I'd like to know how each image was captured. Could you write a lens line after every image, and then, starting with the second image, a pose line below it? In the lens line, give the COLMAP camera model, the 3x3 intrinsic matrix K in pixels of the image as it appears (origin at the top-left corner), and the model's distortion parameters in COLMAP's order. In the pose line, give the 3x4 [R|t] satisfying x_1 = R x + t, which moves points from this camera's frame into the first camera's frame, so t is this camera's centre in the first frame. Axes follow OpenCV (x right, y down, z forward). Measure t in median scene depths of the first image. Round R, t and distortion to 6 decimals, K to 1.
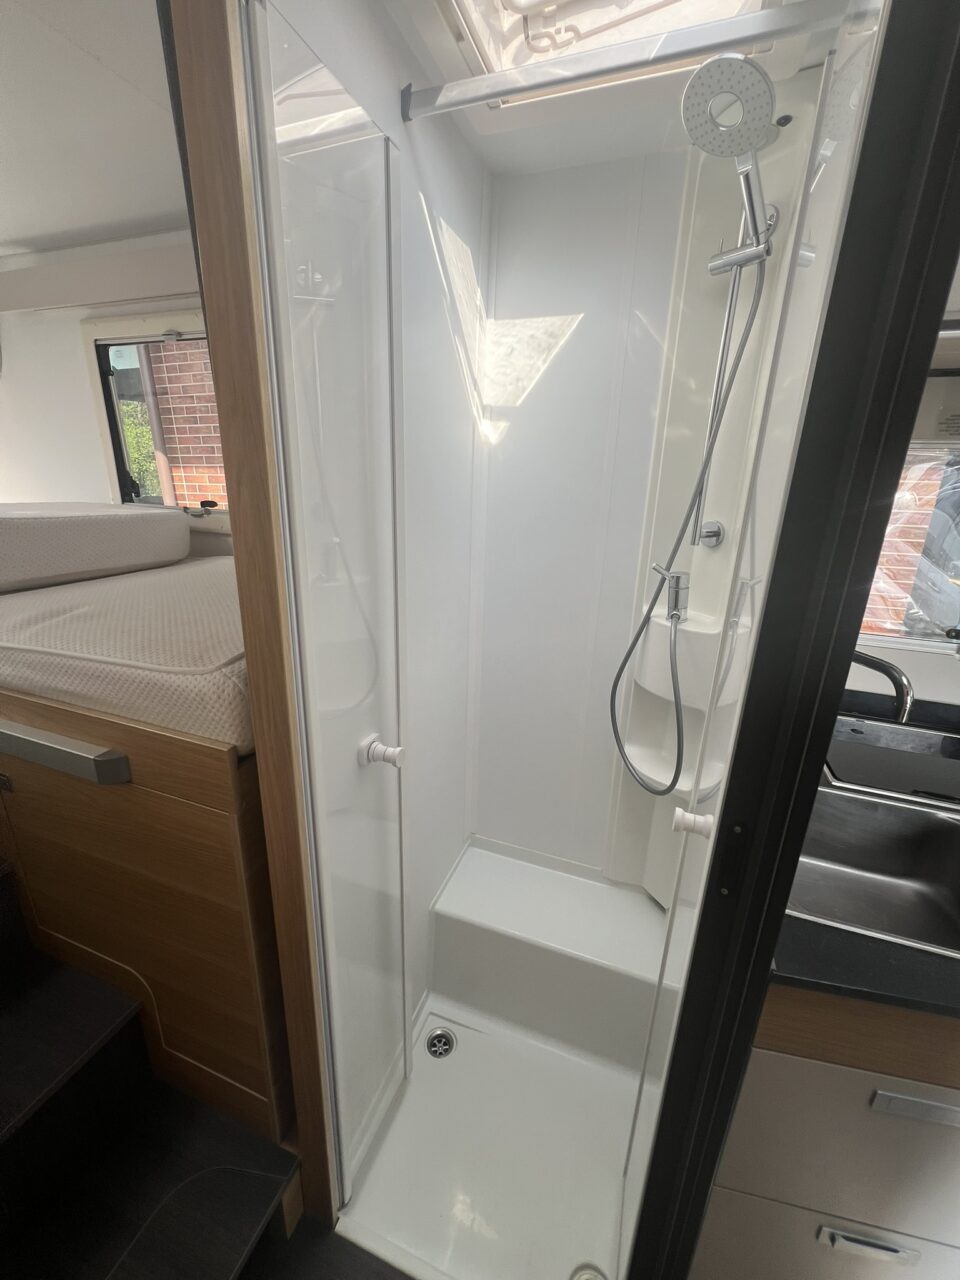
lens RADIAL K [[509.6, 0, 479.6], [0, 509.6, 640.2], [0, 0, 1]] dist [-0.003772, 0.000330]
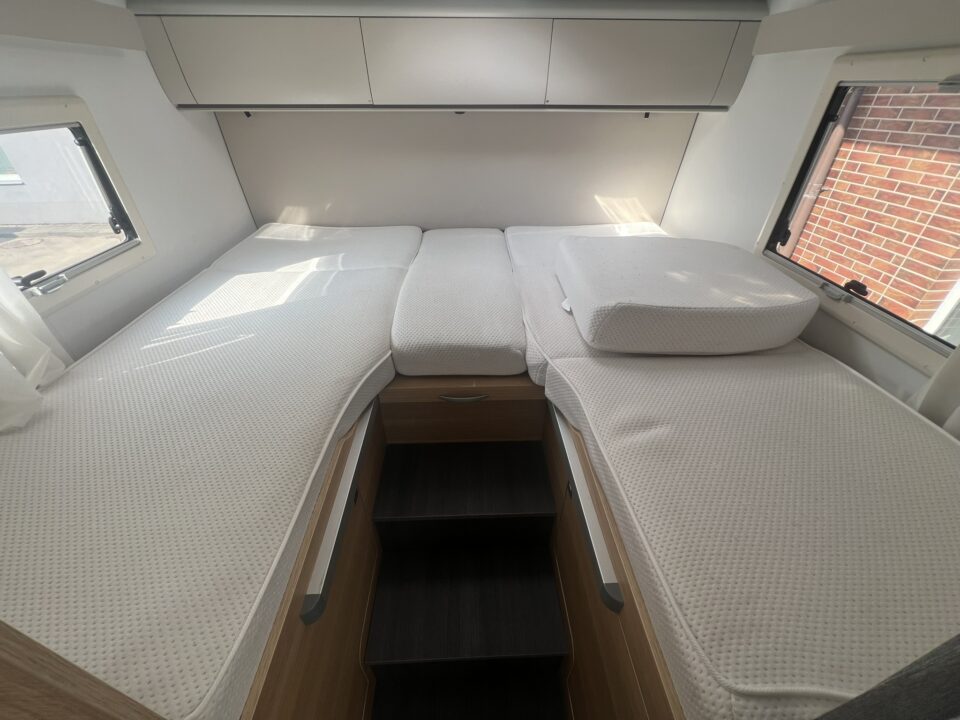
lens RADIAL K [[382.2, 0, 479.9], [0, 382.2, 363.5], [0, 0, 1]] dist [-0.003772, 0.000330]
pose [[0.377532, 0.515175, -0.769457, -0.084107], [-0.268370, 0.856161, 0.441550, -0.112488], [0.886255, 0.039800, 0.461485, 0.051133]]
